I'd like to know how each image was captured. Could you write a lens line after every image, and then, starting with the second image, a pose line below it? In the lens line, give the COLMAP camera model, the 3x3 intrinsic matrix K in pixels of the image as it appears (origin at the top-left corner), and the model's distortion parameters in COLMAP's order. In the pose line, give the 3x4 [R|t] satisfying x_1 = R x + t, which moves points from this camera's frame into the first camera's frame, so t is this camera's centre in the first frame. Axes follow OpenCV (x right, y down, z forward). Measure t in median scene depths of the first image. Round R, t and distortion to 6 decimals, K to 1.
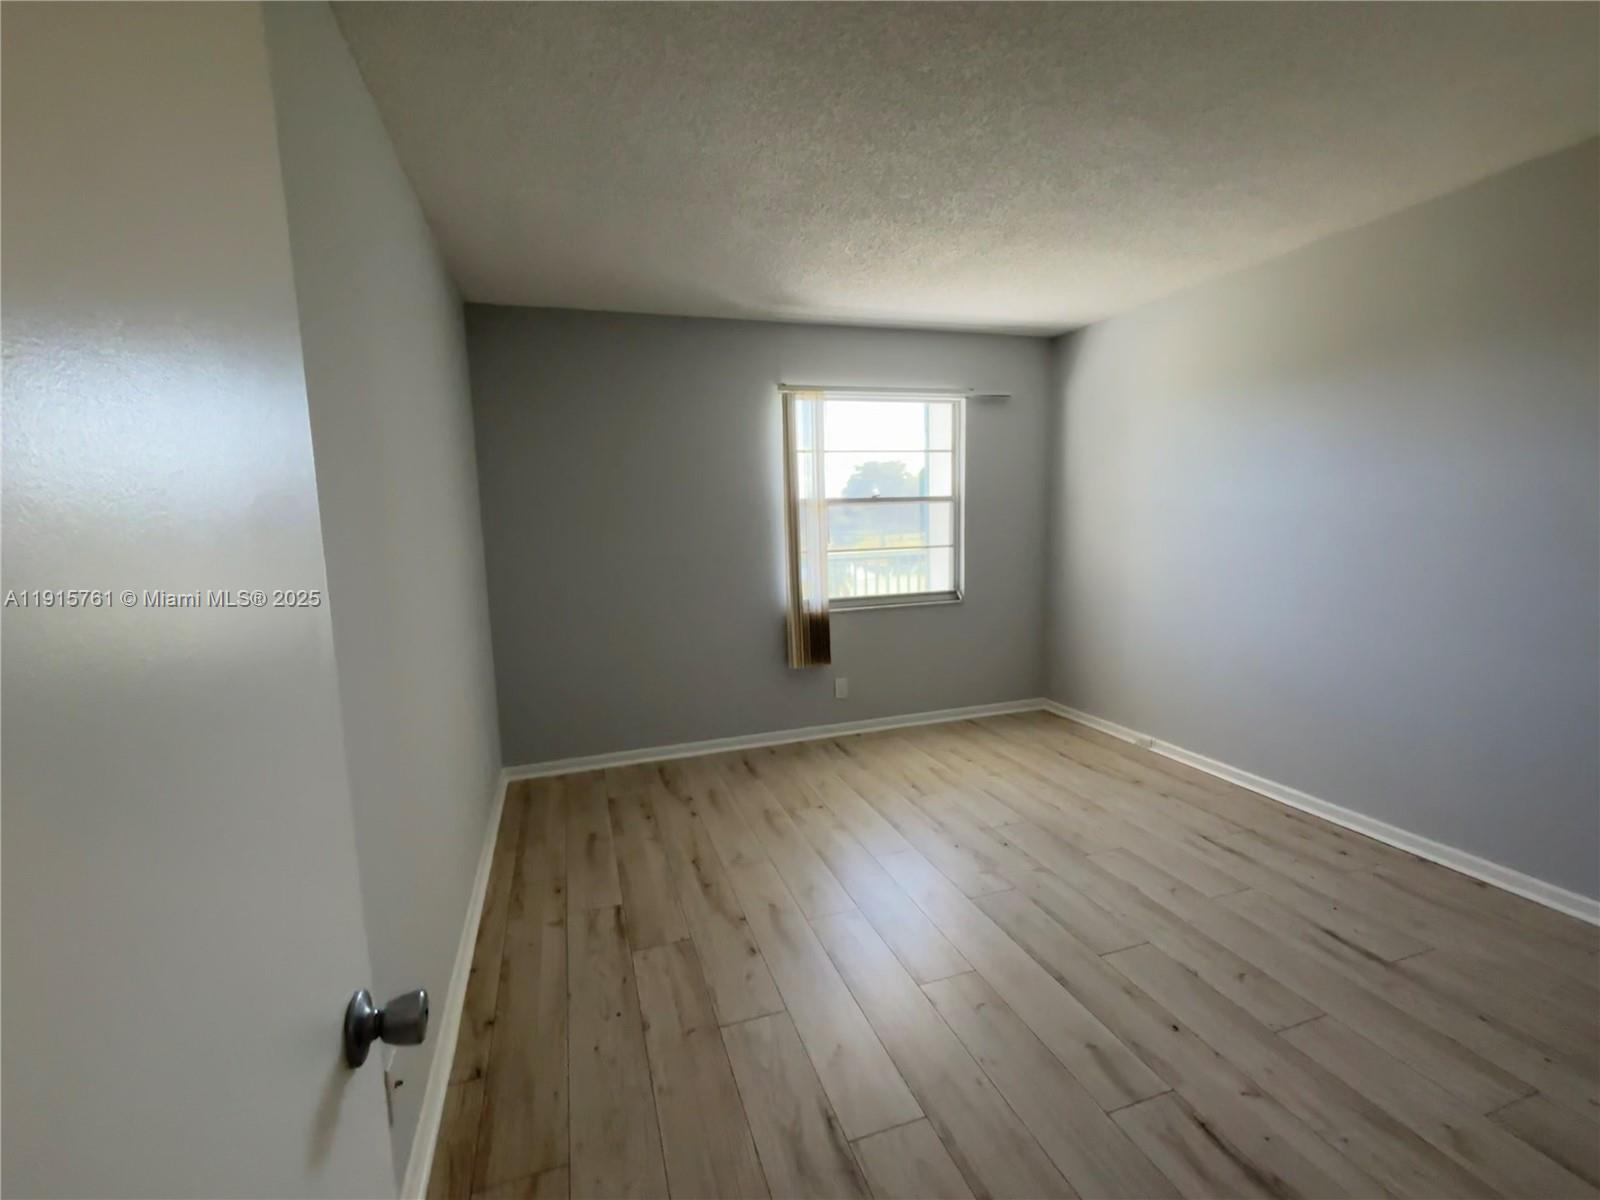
lens RADIAL K [[655.1, 0, 806.3], [0, 655.1, 596.7], [0, 0, 1]] dist [0.003400, -0.000240]
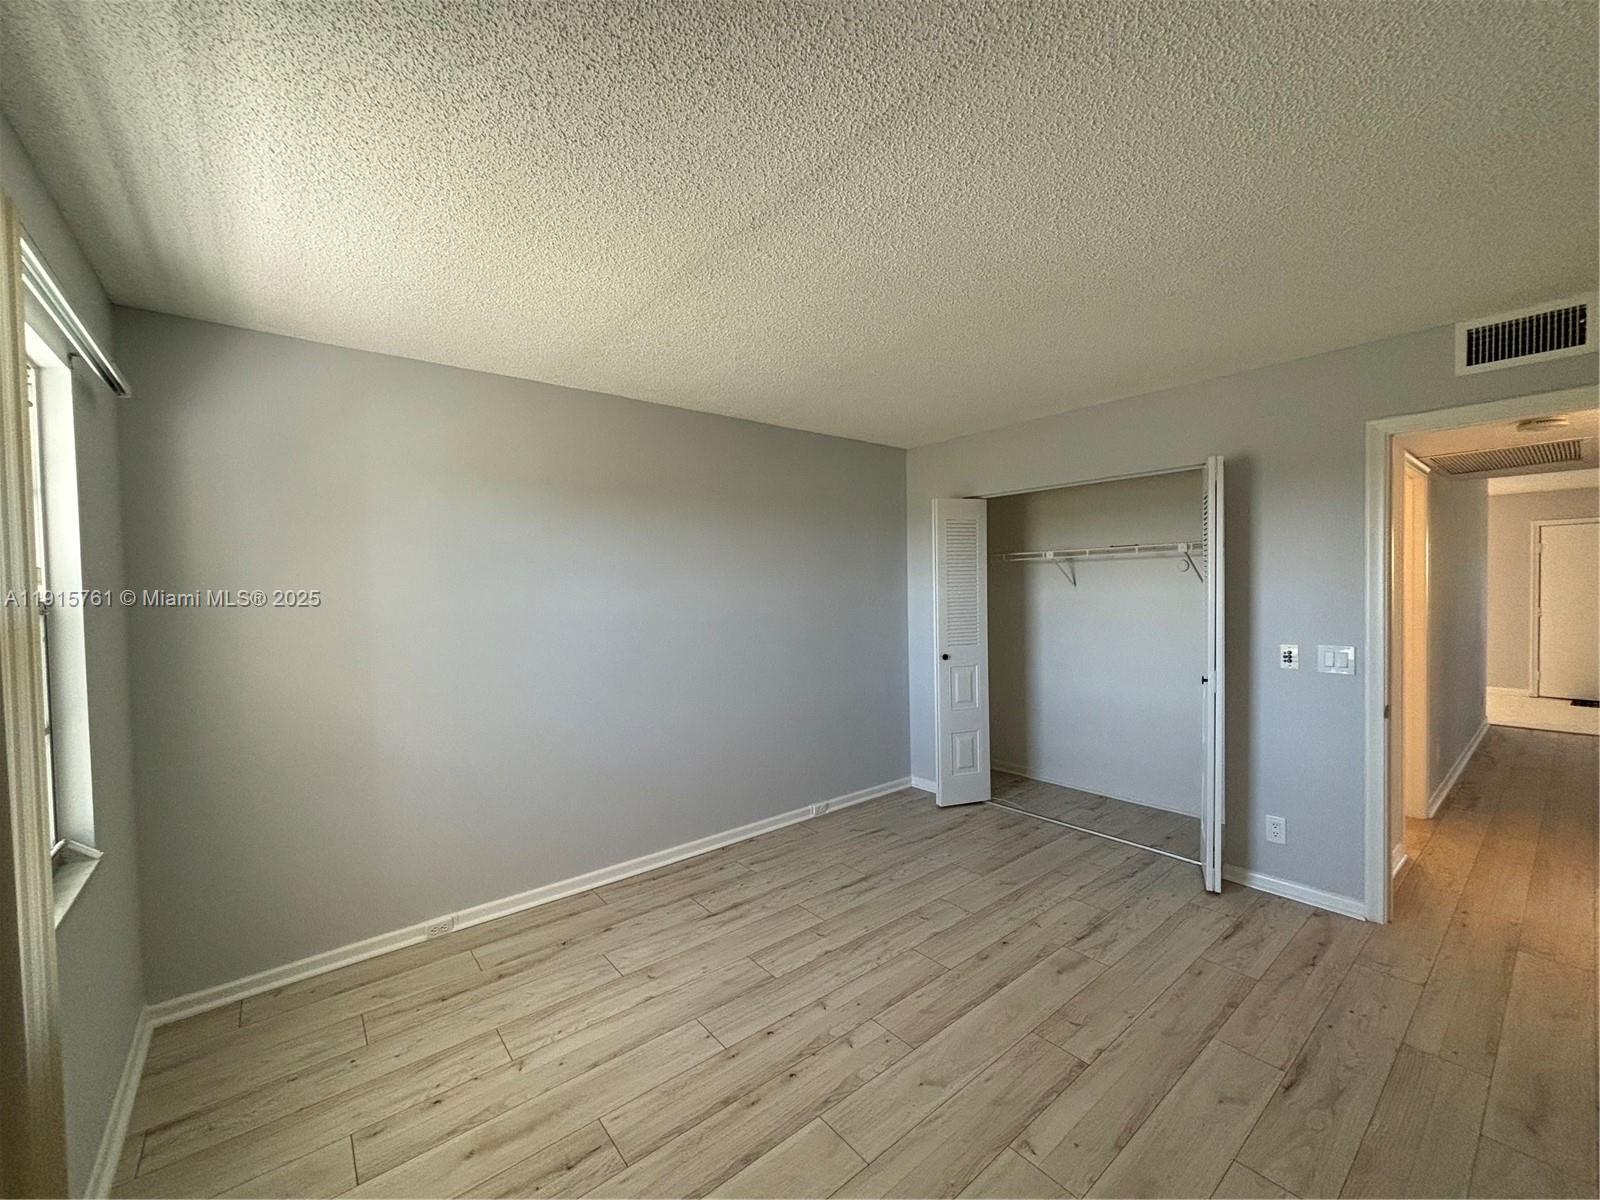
lens RADIAL K [[655.1, 0, 812.4], [0, 655.1, 601.0], [0, 0, 1]] dist [0.003400, -0.000240]
pose [[-0.335691, 0.017418, 0.941811, -0.411552], [0.149718, 0.988106, 0.035090, -0.130529], [-0.929998, 0.152786, -0.334306, 1.050922]]
